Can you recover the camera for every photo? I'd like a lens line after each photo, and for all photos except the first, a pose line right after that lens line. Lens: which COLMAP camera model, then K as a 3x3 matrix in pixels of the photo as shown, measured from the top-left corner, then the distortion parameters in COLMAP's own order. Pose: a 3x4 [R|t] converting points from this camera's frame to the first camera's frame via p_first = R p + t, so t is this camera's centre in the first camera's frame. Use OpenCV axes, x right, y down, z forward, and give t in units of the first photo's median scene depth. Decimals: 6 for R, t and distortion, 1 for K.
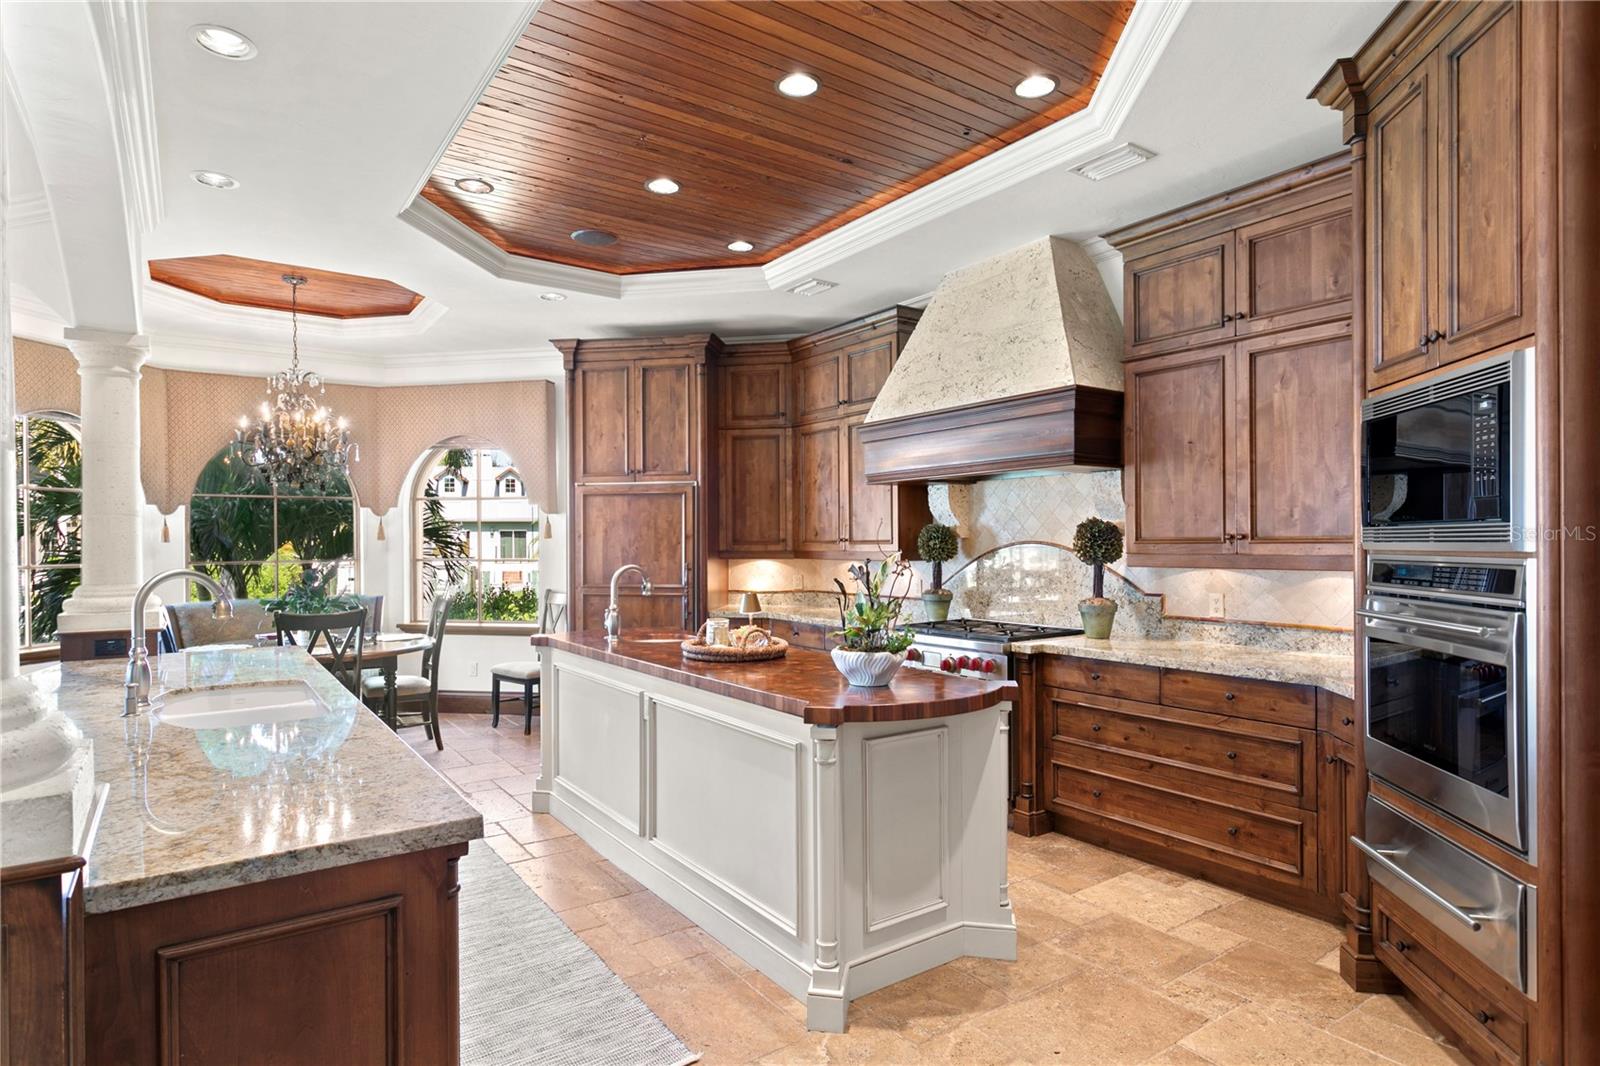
lens RADIAL K [[853.3, 0, 783.5], [0, 853.3, 545.2], [0, 0, 1]] dist [-0.007452, 0.000346]
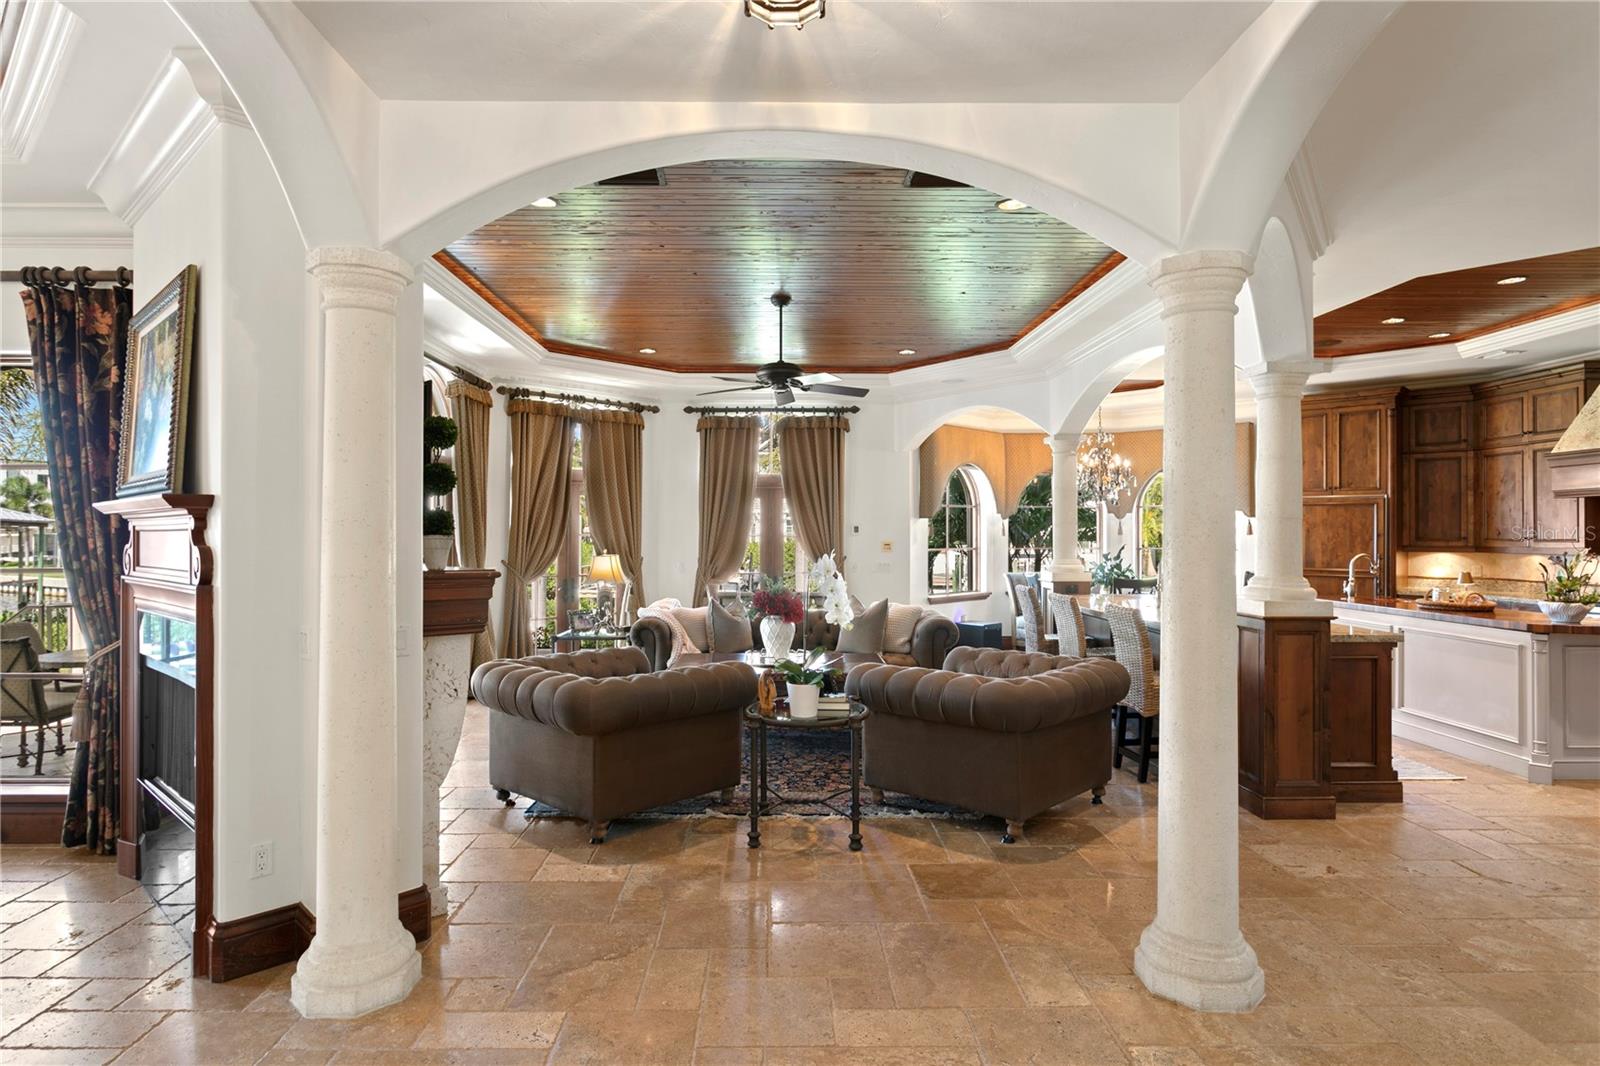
lens RADIAL K [[882.6, 0, 789.8], [0, 882.6, 528.0], [0, 0, 1]] dist [0.001513, 0.002306]
pose [[0.829543, 0.003567, -0.558432, -0.112663], [-0.008138, 0.999951, -0.005702, -0.005865], [0.558384, 0.009275, 0.829531, -0.762505]]
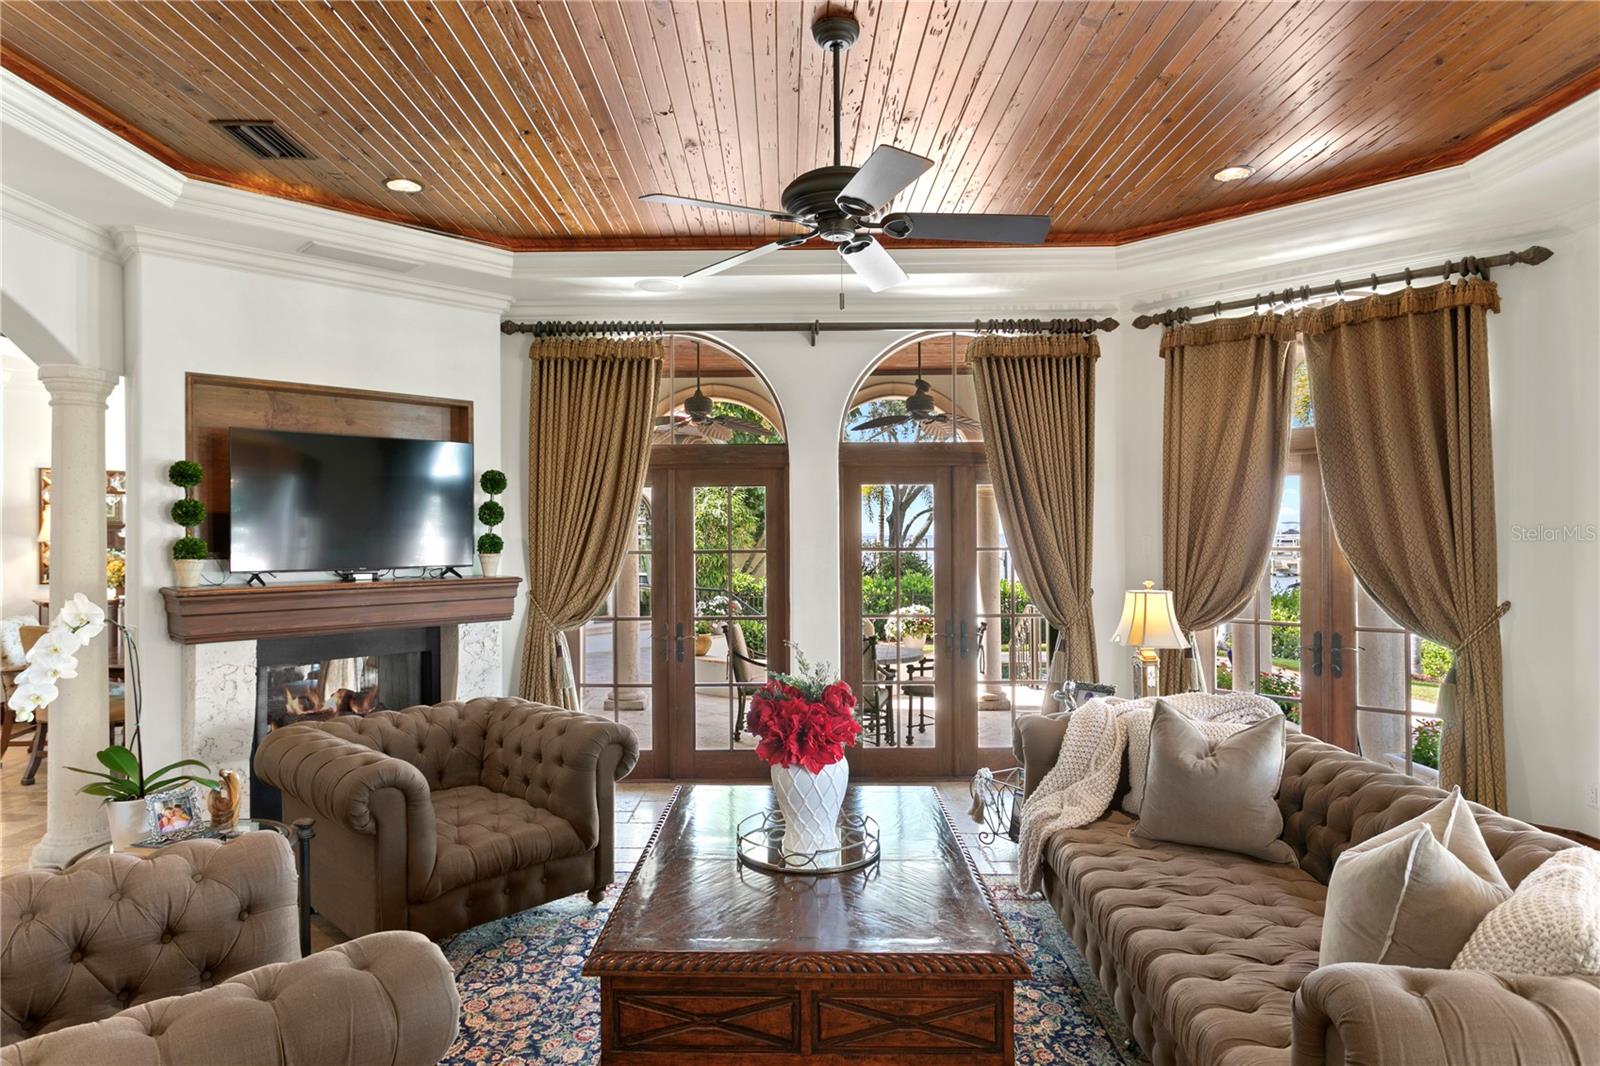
lens RADIAL K [[924.7, 0, 789.8], [0, 924.7, 531.5], [0, 0, 1]] dist [0.002318, 0.001313]
pose [[-0.573732, 0.006336, -0.819019, -0.312252], [0.006523, 0.999974, 0.003166, -0.023247], [0.819017, -0.003526, -0.573758, 0.450742]]
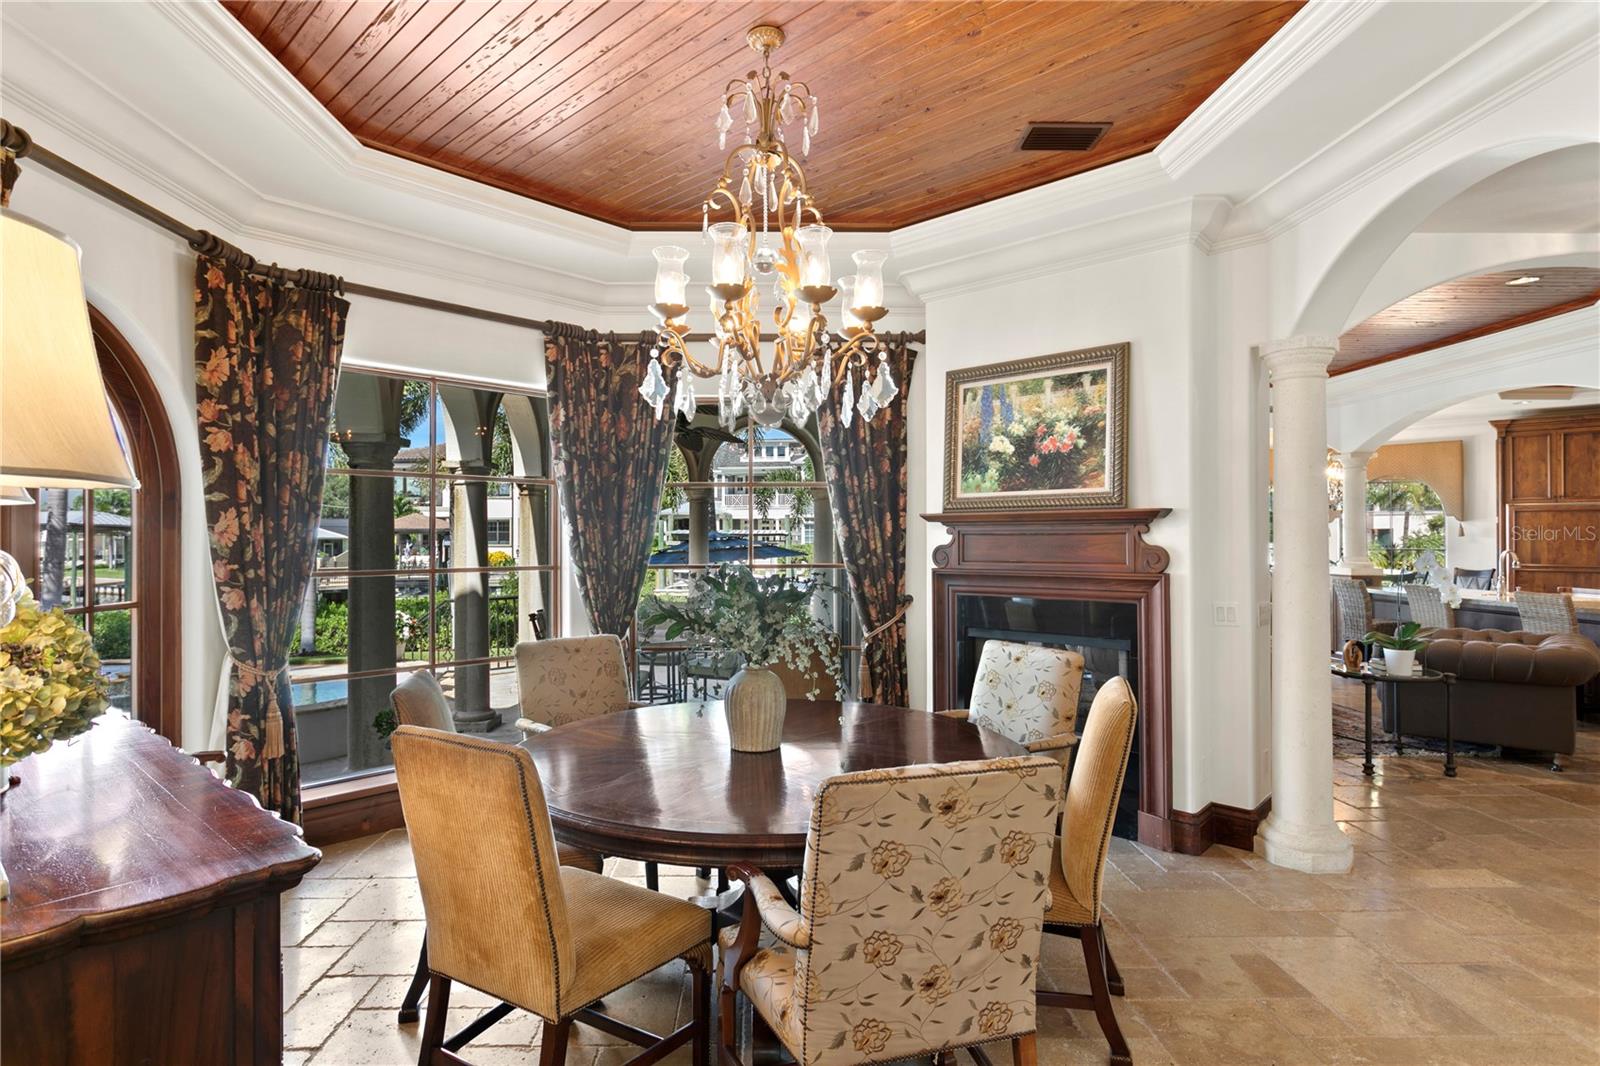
lens RADIAL K [[826.2, 0, 778.8], [0, 826.2, 533.8], [0, 0, 1]] dist [-0.003313, -0.000002]
pose [[0.831286, 0.002038, -0.555841, -0.589544], [-0.005320, 0.999977, -0.004290, 0.000386], [0.555820, 0.006523, 0.831277, -1.267421]]
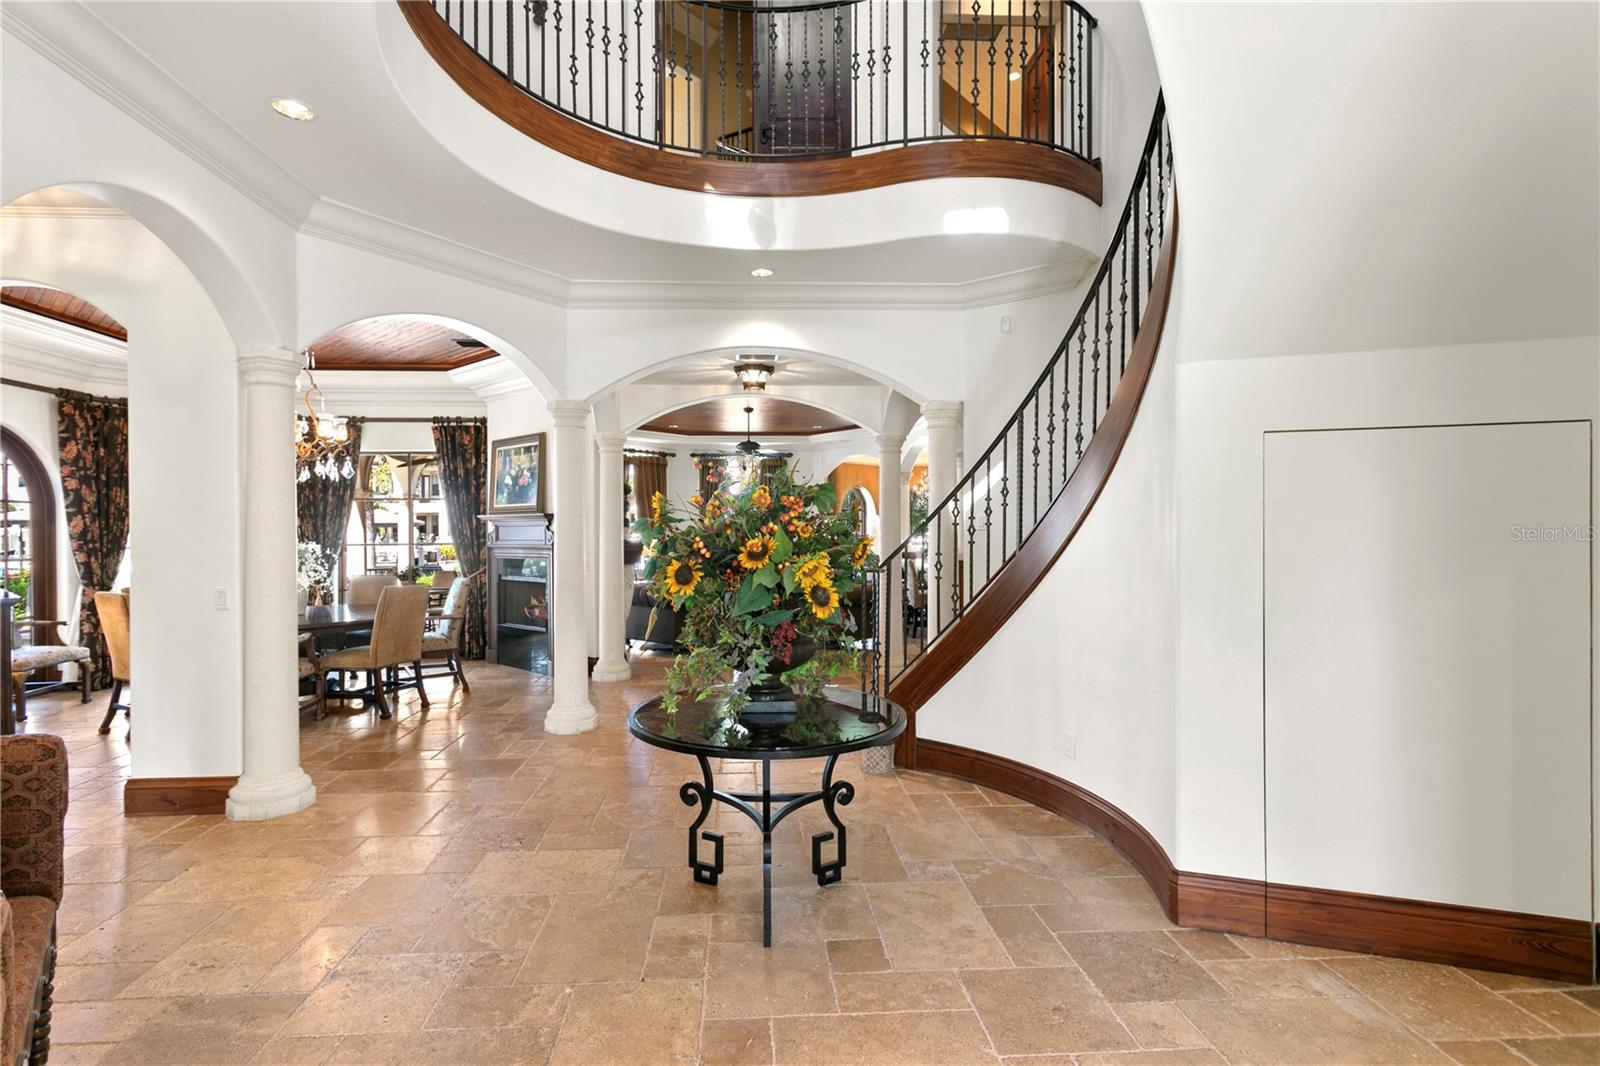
lens RADIAL K [[756.9, 0, 781.5], [0, 756.9, 532.0], [0, 0, 1]] dist [0.006295, 0.000868]
pose [[0.850546, 0.003585, -0.525888, 0.332828], [-0.002052, 0.999992, 0.003498, 0.001389], [0.525896, -0.001896, 0.850547, -1.430141]]
